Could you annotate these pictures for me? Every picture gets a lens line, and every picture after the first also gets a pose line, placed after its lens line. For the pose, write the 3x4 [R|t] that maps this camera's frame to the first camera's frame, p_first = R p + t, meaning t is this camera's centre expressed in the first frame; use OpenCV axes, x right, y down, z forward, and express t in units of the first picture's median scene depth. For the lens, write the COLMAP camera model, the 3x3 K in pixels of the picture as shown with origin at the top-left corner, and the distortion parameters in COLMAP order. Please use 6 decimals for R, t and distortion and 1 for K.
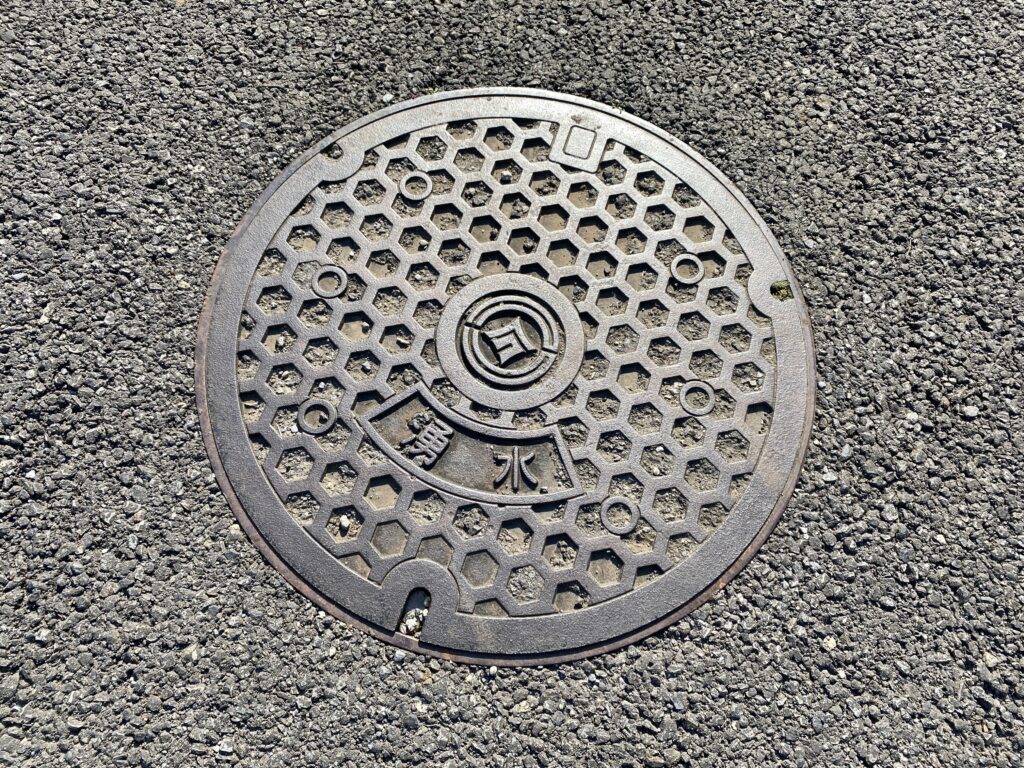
lens RADIAL K [[775.7, 0, 510.6], [0, 775.7, 384.1], [0, 0, 1]] dist [0.025637, -0.011967]
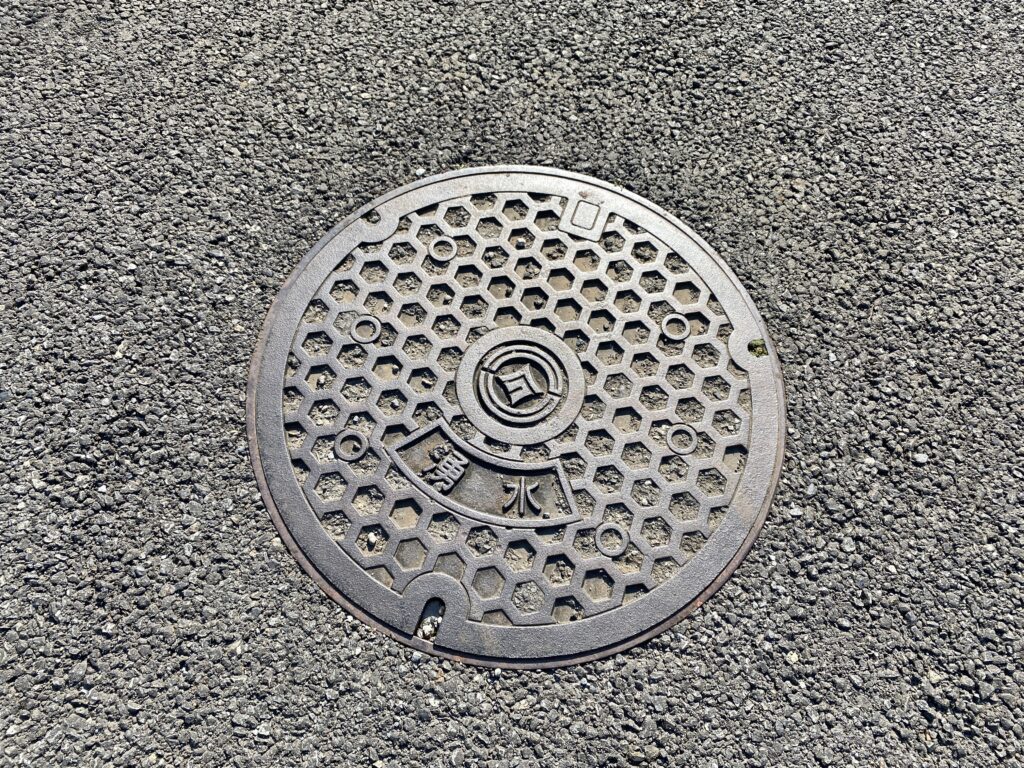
lens RADIAL K [[775.7, 0, 513.8], [0, 775.7, 381.5], [0, 0, 1]] dist [0.025637, -0.011967]
pose [[0.999565, 0.028689, -0.006804, -0.002754], [-0.029024, 0.998032, -0.055585, 0.003609], [0.005196, 0.055758, 0.998431, -0.151425]]
